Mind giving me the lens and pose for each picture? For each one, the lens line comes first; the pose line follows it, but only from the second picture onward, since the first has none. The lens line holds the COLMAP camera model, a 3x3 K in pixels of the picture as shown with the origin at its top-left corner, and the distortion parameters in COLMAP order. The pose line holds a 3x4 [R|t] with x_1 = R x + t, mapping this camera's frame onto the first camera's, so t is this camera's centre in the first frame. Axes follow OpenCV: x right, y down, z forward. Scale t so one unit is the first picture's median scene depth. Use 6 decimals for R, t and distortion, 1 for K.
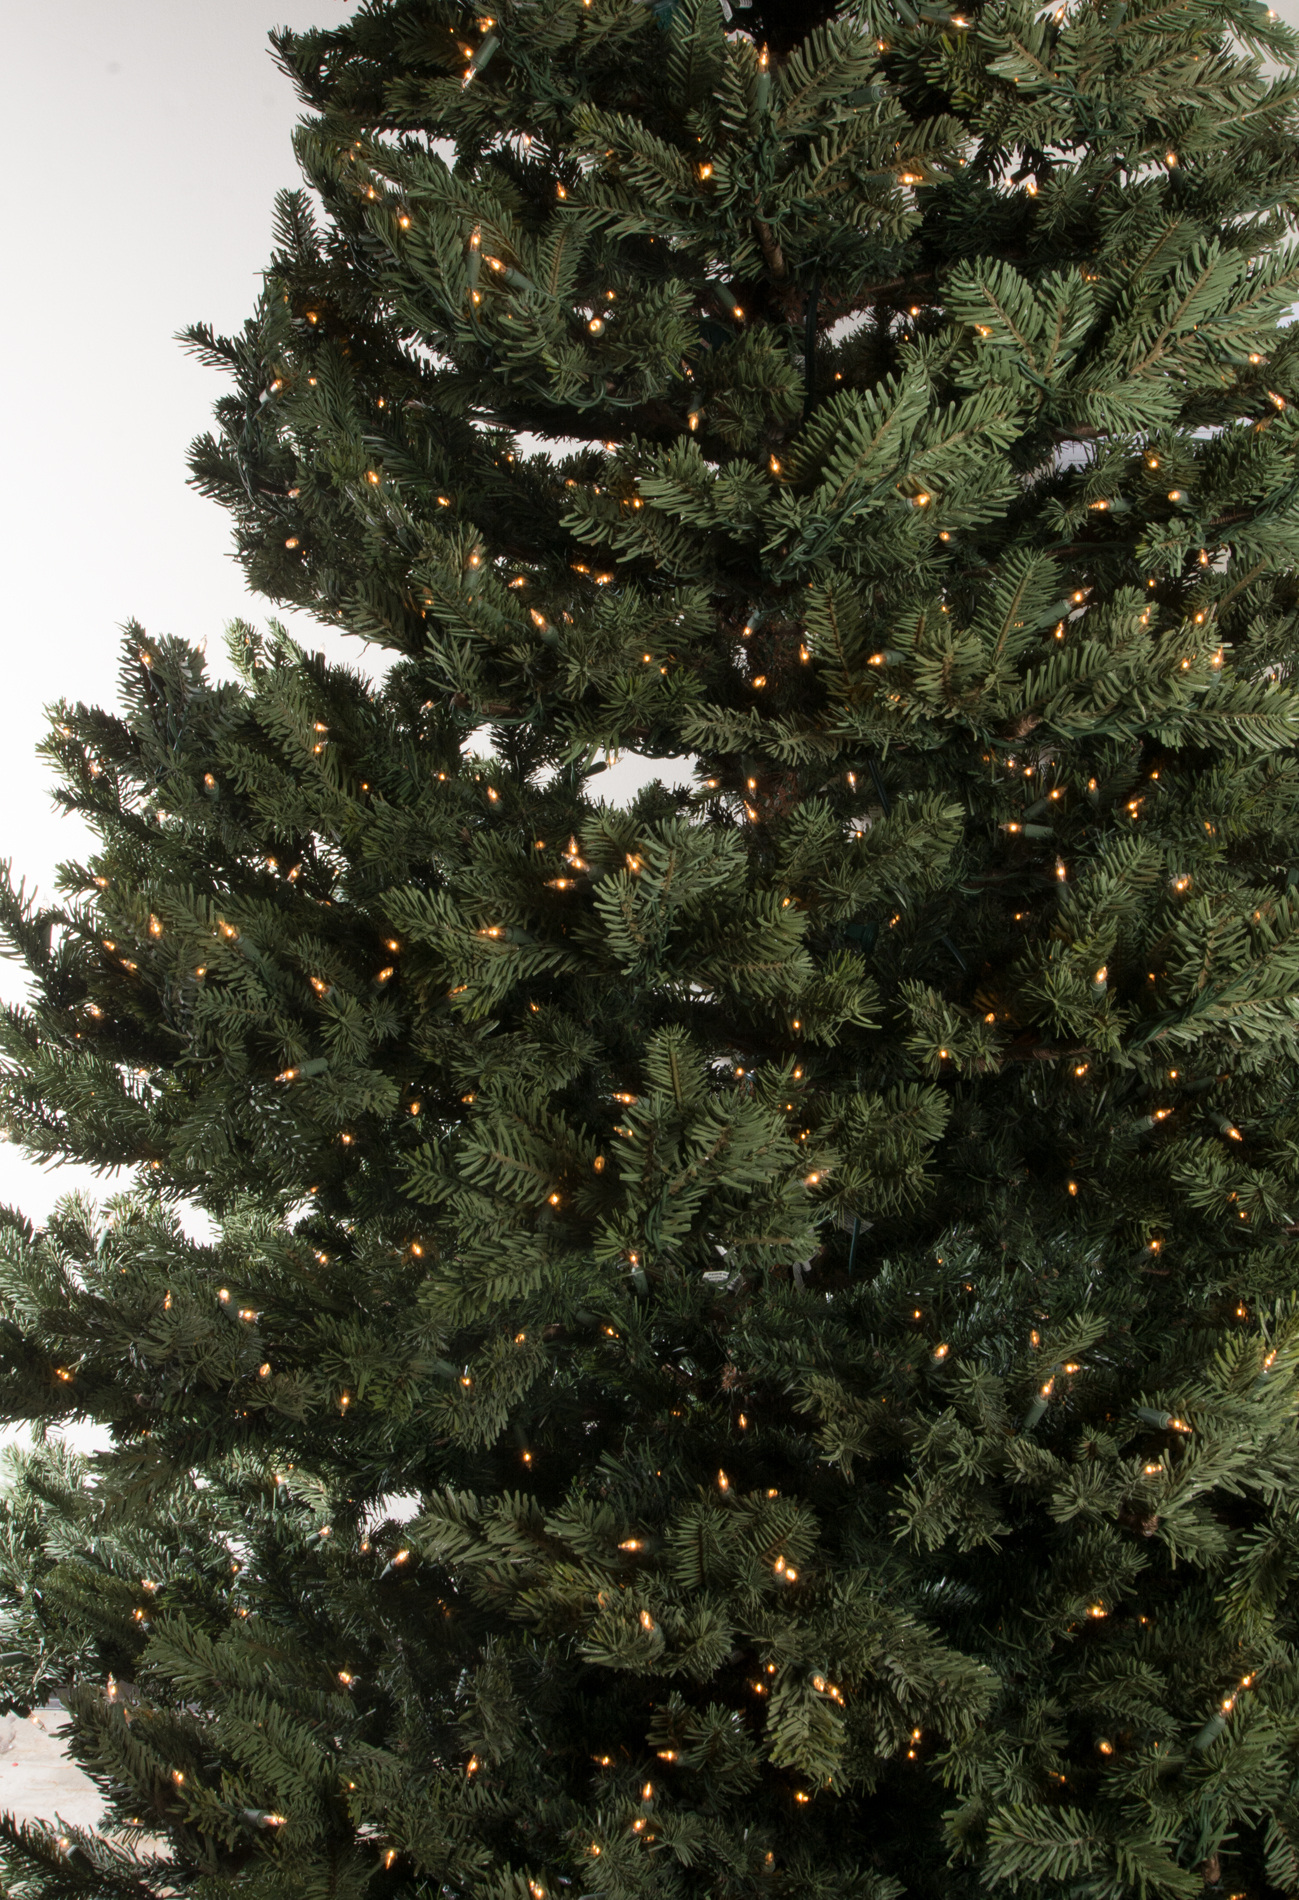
lens RADIAL K [[2328.8, 0, 721.6], [0, 2328.8, 875.2], [0, 0, 1]] dist [-0.062124, 0.024331]
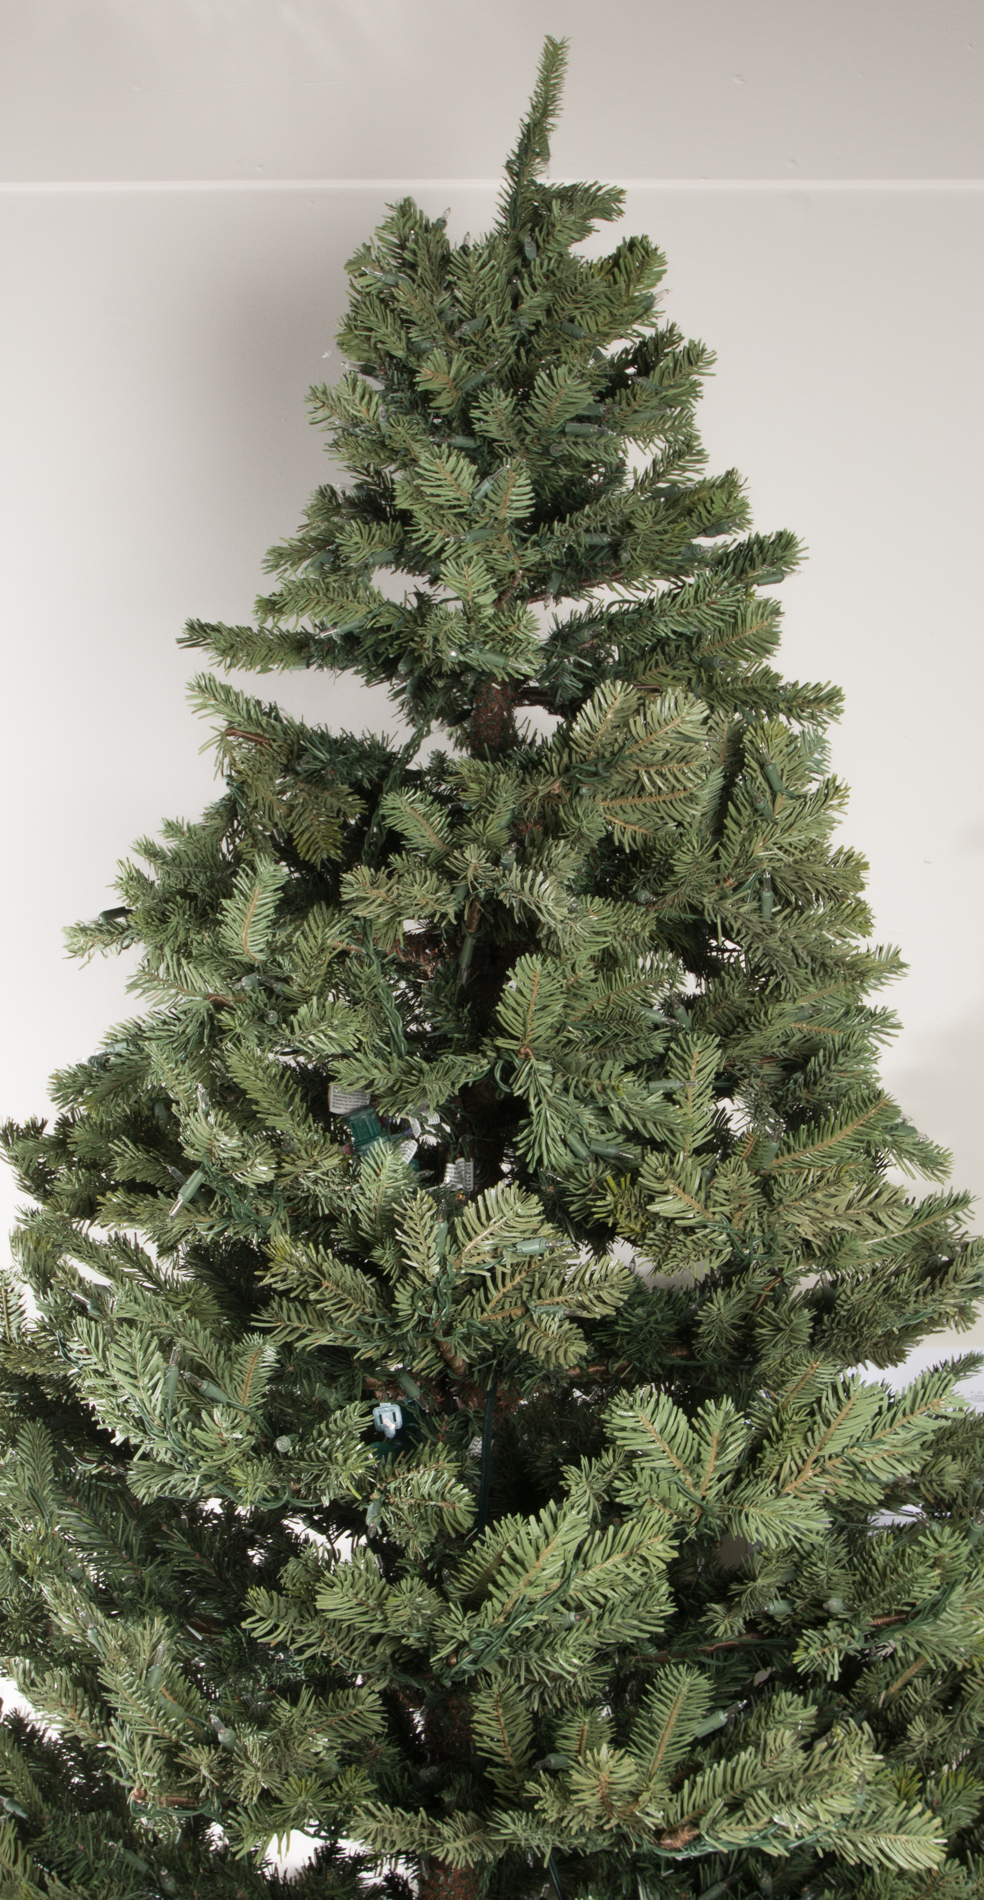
lens RADIAL K [[2579.7, 0, 410.9], [0, 2579.7, 1031.7], [0, 0, 1]] dist [-0.062474, -0.039700]
pose [[0.999694, 0.021806, -0.011711, 0.015118], [-0.024349, 0.951374, -0.307074, -0.051717], [0.004445, 0.307265, 0.951614, -0.194794]]
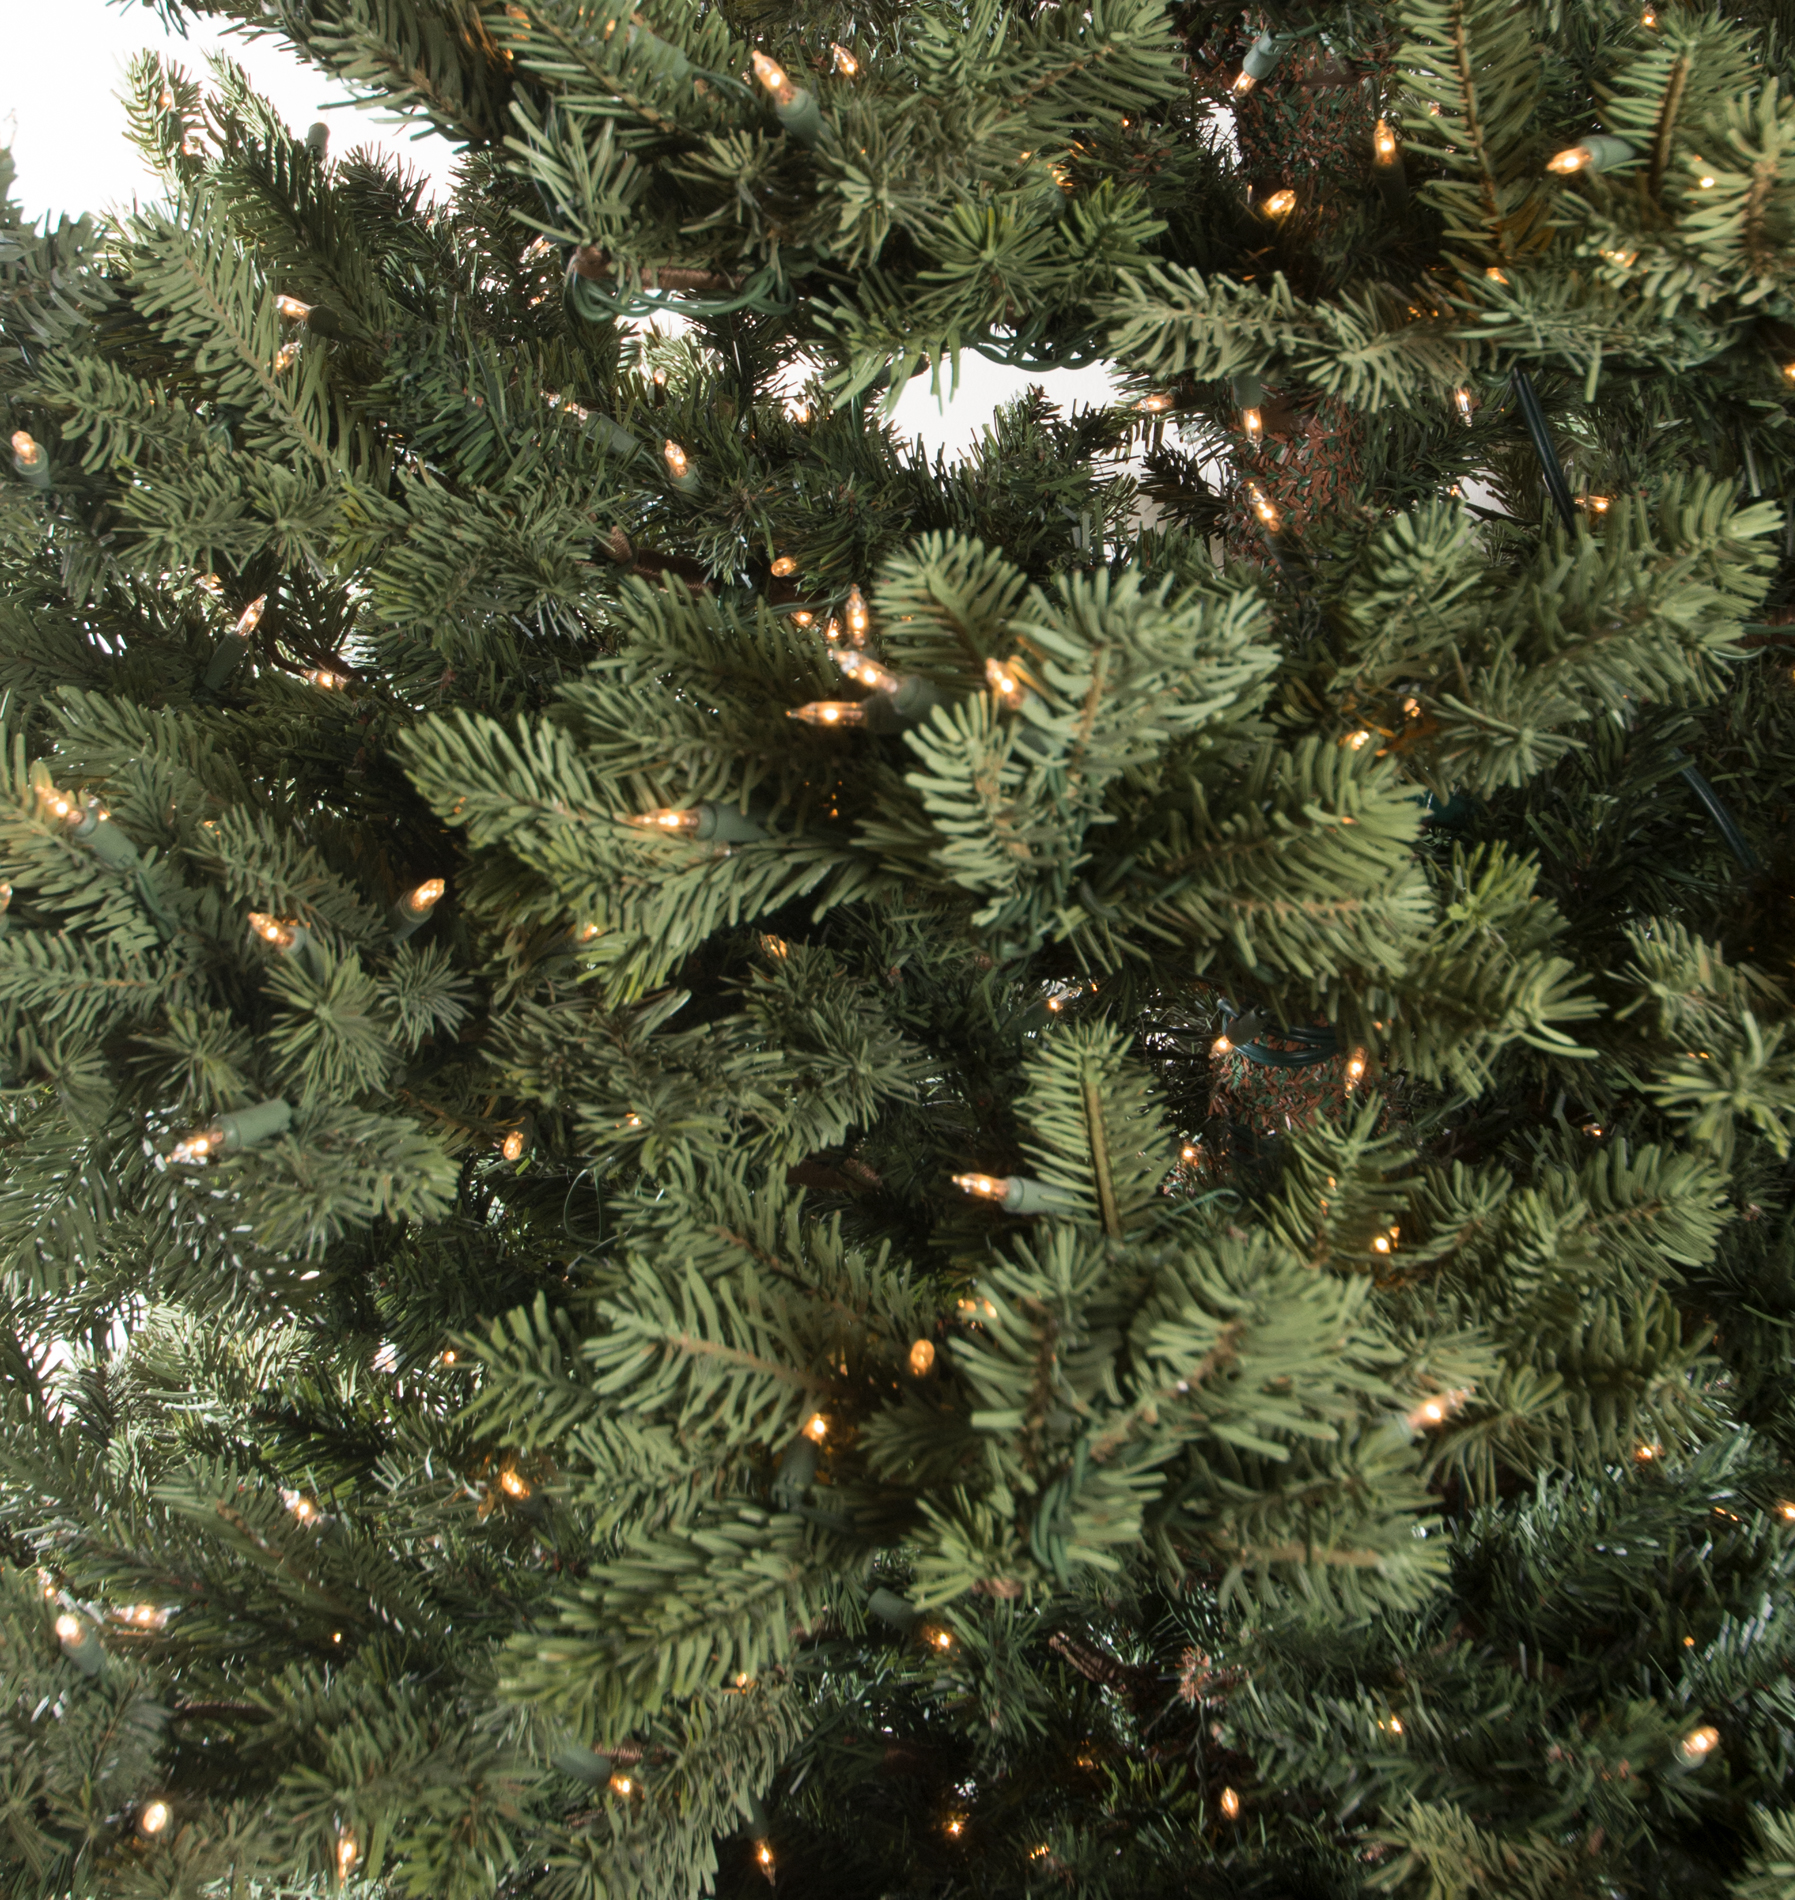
lens RADIAL K [[4156.8, 0, 940.1], [0, 4156.8, 681.1], [0, 0, 1]] dist [-0.041134, -0.456318]
pose [[0.999020, -0.002252, -0.044197, -0.014980], [0.004502, 0.998696, 0.050857, -0.037464], [0.044025, -0.051006, 0.997728, 0.242066]]
